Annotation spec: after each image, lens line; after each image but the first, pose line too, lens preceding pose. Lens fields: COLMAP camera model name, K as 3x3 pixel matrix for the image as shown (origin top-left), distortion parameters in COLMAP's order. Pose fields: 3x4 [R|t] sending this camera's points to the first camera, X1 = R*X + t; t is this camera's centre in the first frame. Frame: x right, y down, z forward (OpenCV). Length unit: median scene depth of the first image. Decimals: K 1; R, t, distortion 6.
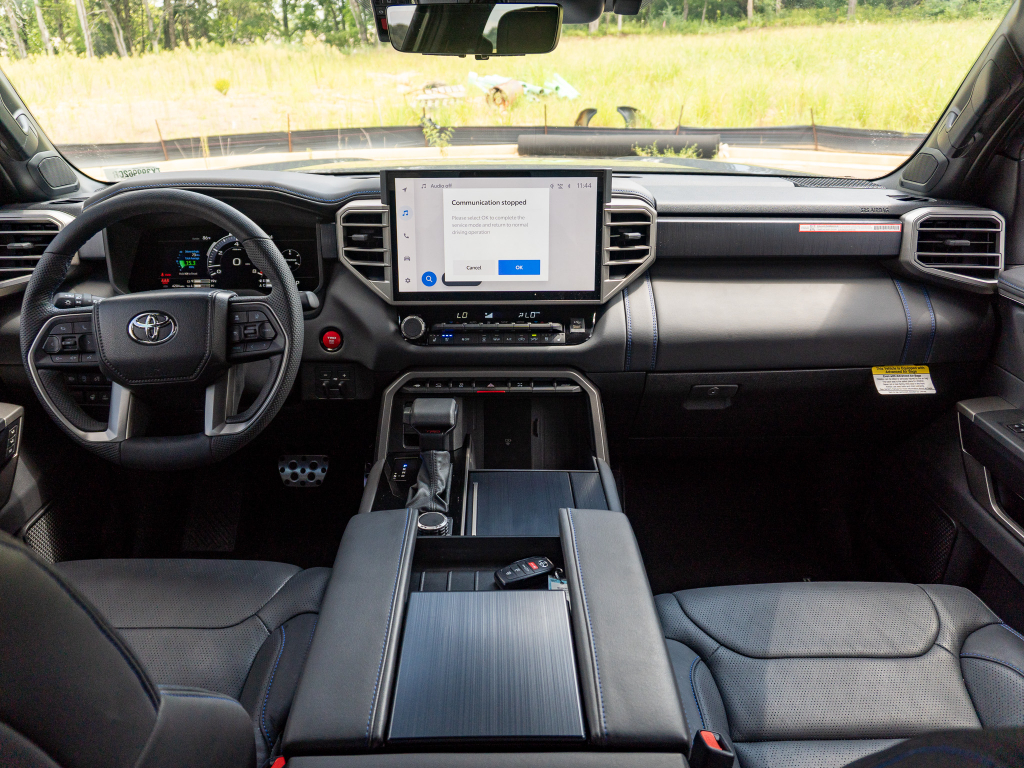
lens RADIAL K [[748.6, 0, 497.1], [0, 748.6, 383.8], [0, 0, 1]] dist [-0.032286, 0.007509]
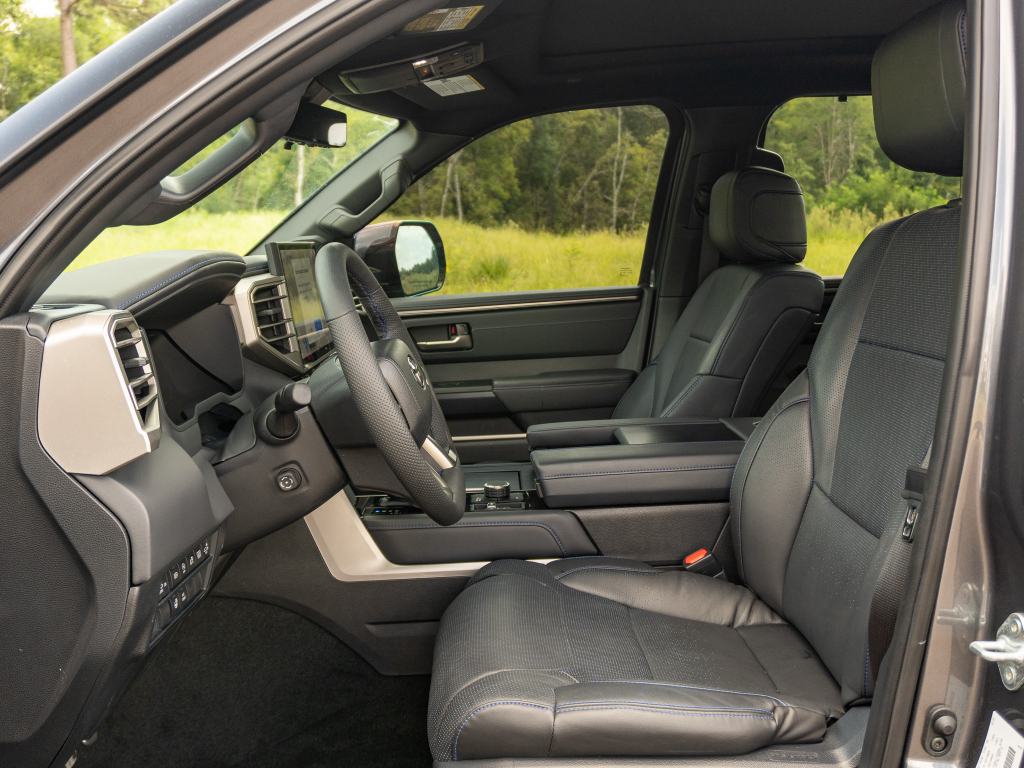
lens RADIAL K [[985.7, 0, 507.3], [0, 985.7, 380.8], [0, 0, 1]] dist [-0.025050, 0.000000]
pose [[0.006004, -0.141143, 0.989971, -1.421227], [0.418513, 0.899470, 0.125702, -0.145255], [-0.908191, 0.413561, 0.064470, 0.667270]]
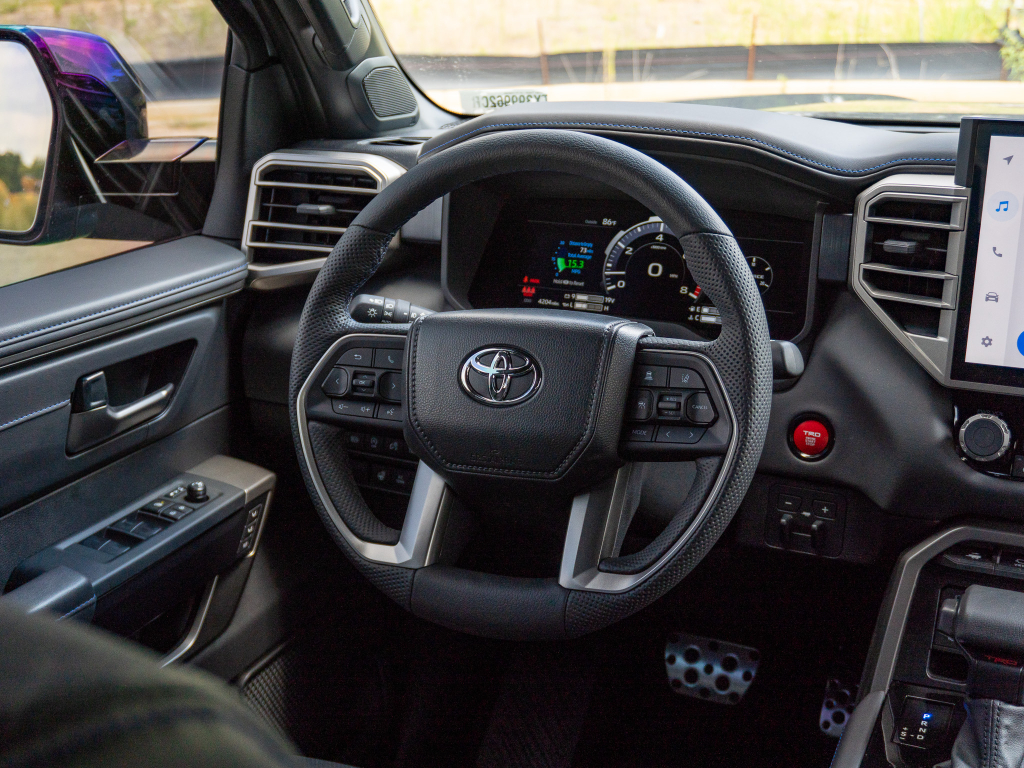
lens RADIAL K [[1356.8, 0, 508.3], [0, 1356.8, 389.4], [0, 0, 1]] dist [0.002475, 0.000000]
pose [[0.908825, 0.126813, -0.397435, -0.045935], [-0.158259, 0.986269, -0.047198, -0.015045], [0.385993, 0.105792, 0.916416, 0.064573]]
